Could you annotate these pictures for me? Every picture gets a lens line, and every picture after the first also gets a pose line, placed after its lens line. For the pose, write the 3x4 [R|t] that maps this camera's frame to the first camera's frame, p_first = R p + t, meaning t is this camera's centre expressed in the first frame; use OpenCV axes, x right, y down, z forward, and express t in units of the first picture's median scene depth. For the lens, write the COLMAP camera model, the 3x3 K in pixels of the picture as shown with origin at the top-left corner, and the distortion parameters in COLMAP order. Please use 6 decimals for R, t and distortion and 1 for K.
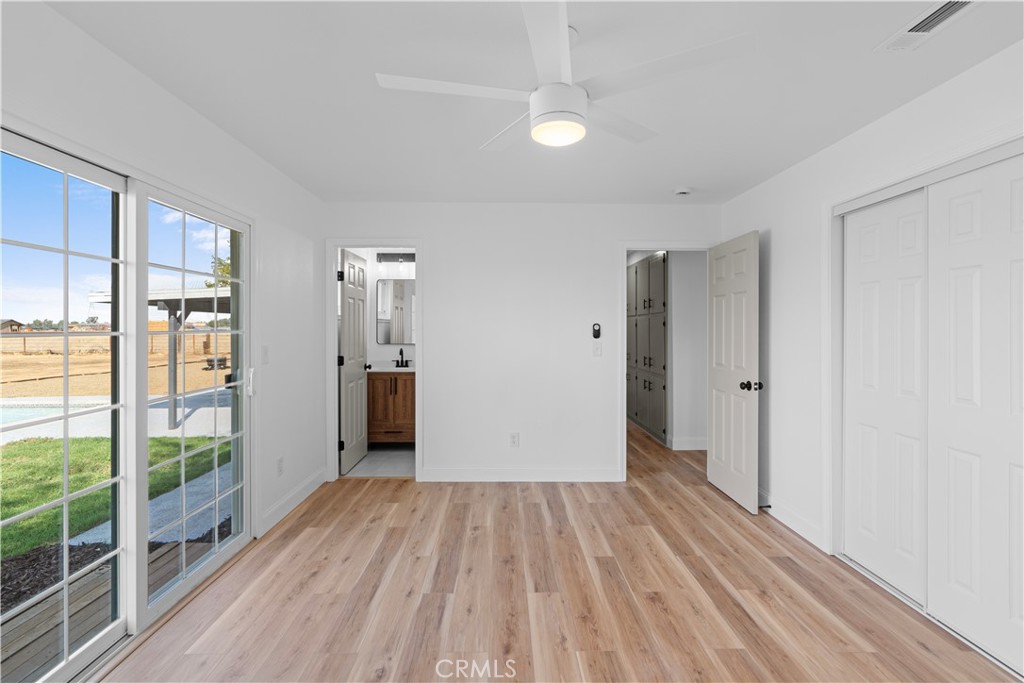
lens RADIAL K [[465.3, 0, 513.3], [0, 465.3, 336.7], [0, 0, 1]] dist [-0.003991, 0.001922]
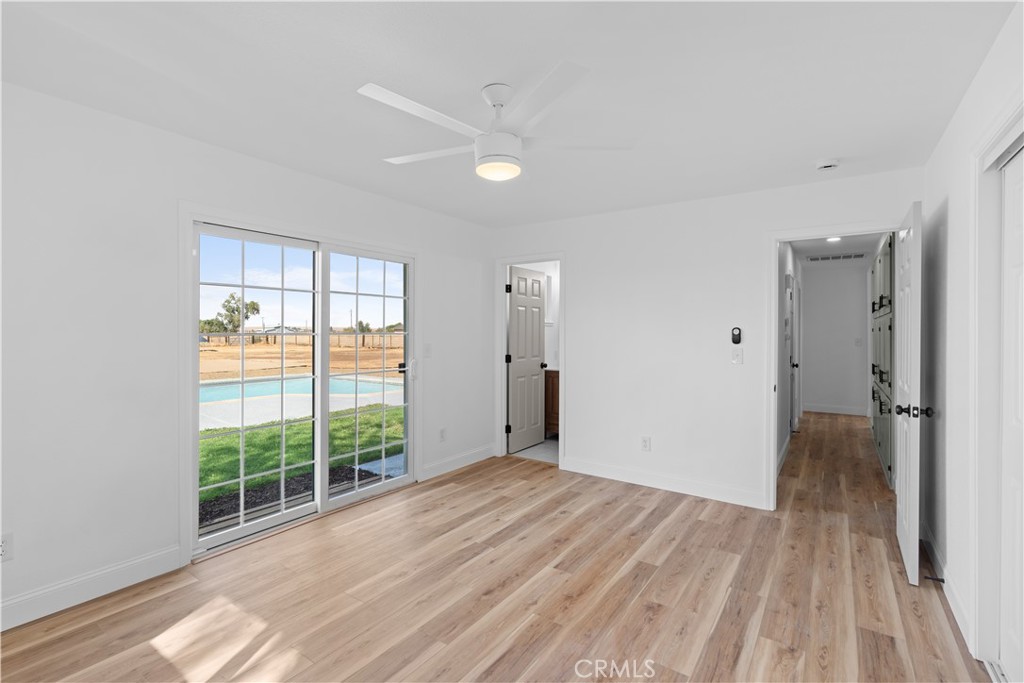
lens RADIAL K [[471.1, 0, 512.0], [0, 471.1, 341.5], [0, 0, 1]] dist [-0.001065, 0.000920]
pose [[0.809721, 0.015296, -0.586616, 0.438463], [-0.014837, 0.999874, 0.005592, 0.000195], [0.586627, 0.004176, 0.809846, 0.014490]]
